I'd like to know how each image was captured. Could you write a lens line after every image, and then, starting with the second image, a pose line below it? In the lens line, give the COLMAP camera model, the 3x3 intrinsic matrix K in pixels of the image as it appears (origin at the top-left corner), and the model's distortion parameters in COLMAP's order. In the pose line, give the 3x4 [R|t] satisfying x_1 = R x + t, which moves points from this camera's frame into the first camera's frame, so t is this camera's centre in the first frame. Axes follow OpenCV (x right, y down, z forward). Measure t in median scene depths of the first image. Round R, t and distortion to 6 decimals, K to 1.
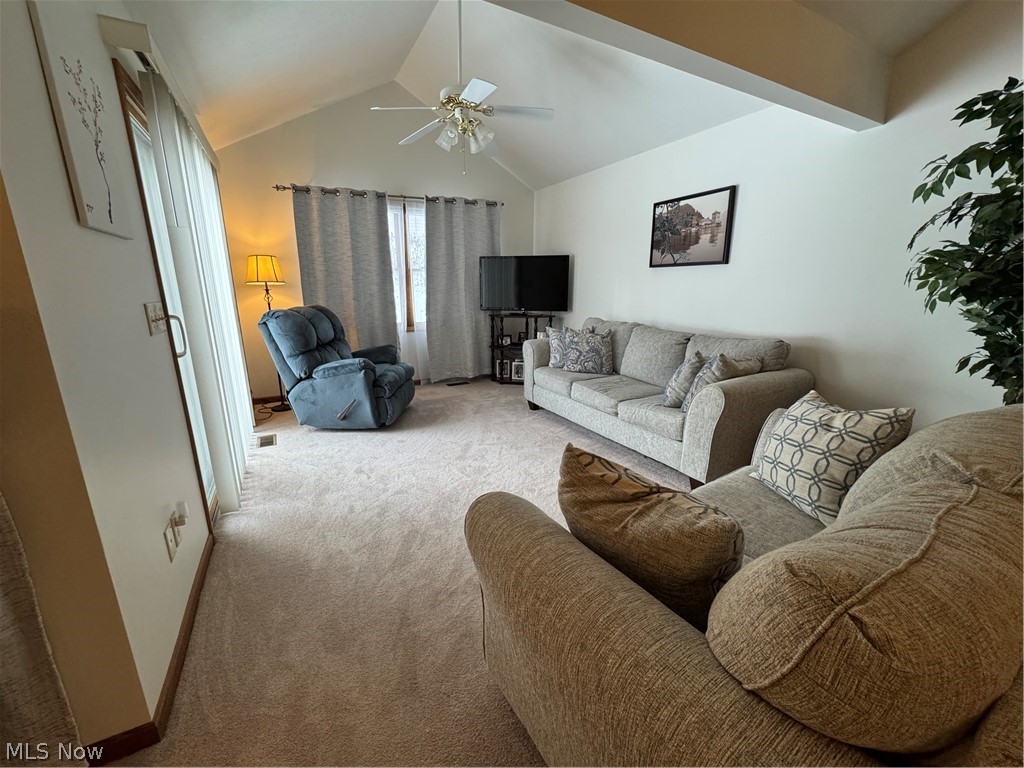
lens RADIAL K [[408.5, 0, 515.5], [0, 408.5, 386.5], [0, 0, 1]] dist [-0.002908, 0.000058]
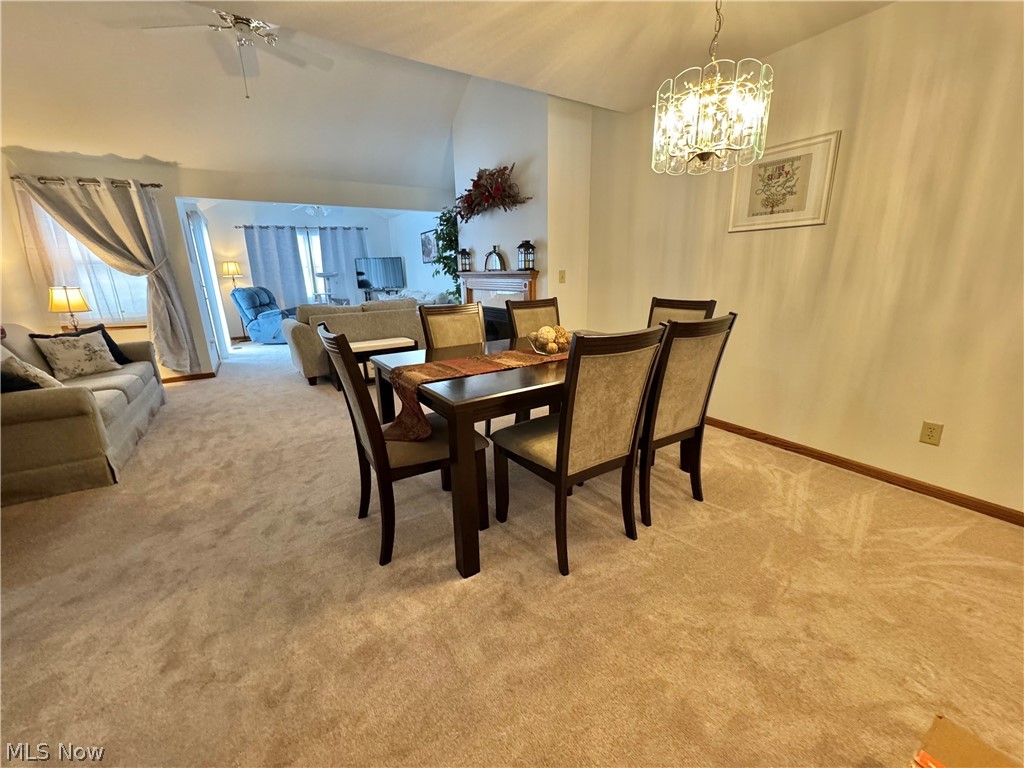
lens RADIAL K [[408.5, 0, 516.9], [0, 408.5, 387.9], [0, 0, 1]] dist [-0.002908, 0.000058]
pose [[0.997851, -0.039189, 0.052507, 1.572229], [0.037616, 0.998823, 0.030617, 0.689748], [-0.053645, -0.028576, 0.998151, -2.620698]]
